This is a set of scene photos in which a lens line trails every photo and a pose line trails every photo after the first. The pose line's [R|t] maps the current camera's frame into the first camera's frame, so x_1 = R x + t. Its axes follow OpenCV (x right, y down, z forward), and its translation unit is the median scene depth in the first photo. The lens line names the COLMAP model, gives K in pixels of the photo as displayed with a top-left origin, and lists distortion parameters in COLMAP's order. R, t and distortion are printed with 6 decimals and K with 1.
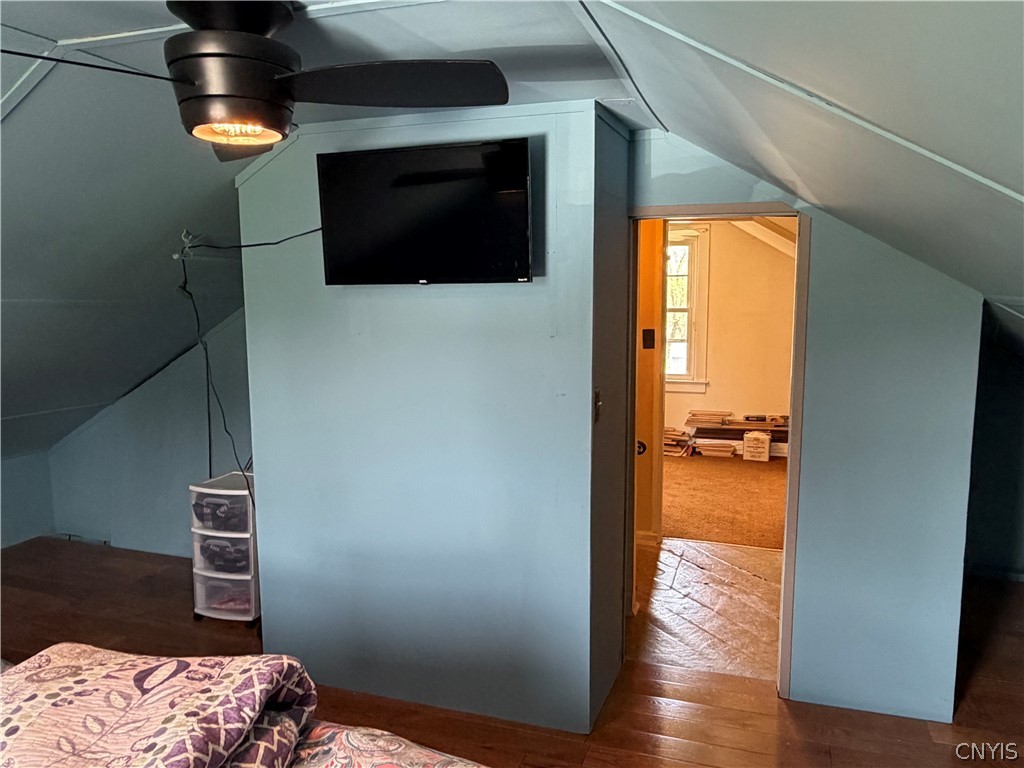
lens RADIAL K [[755.1, 0, 513.1], [0, 755.1, 384.1], [0, 0, 1]] dist [0.001284, -0.000018]
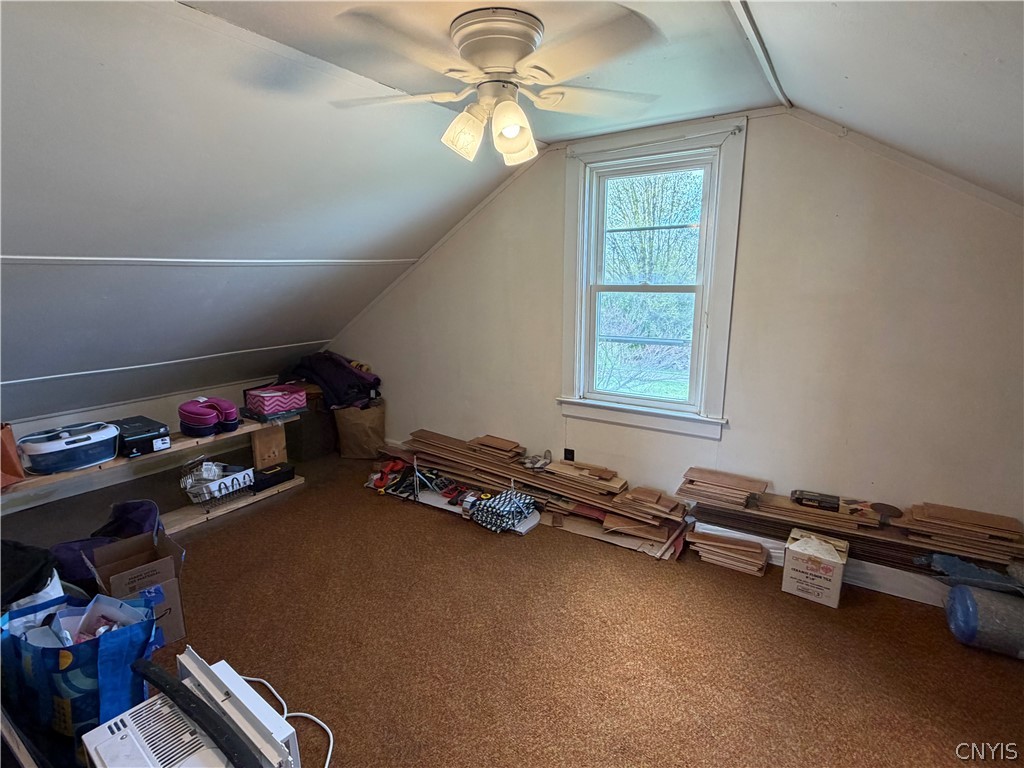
lens RADIAL K [[511.2, 0, 513.1], [0, 511.2, 384.1], [0, 0, 1]] dist [-0.000503, 0.000137]
pose [[0.968349, 0.049792, -0.244582, 0.202444], [-0.030177, 0.996067, 0.083303, -0.057106], [0.247768, -0.073286, 0.966044, 0.619827]]
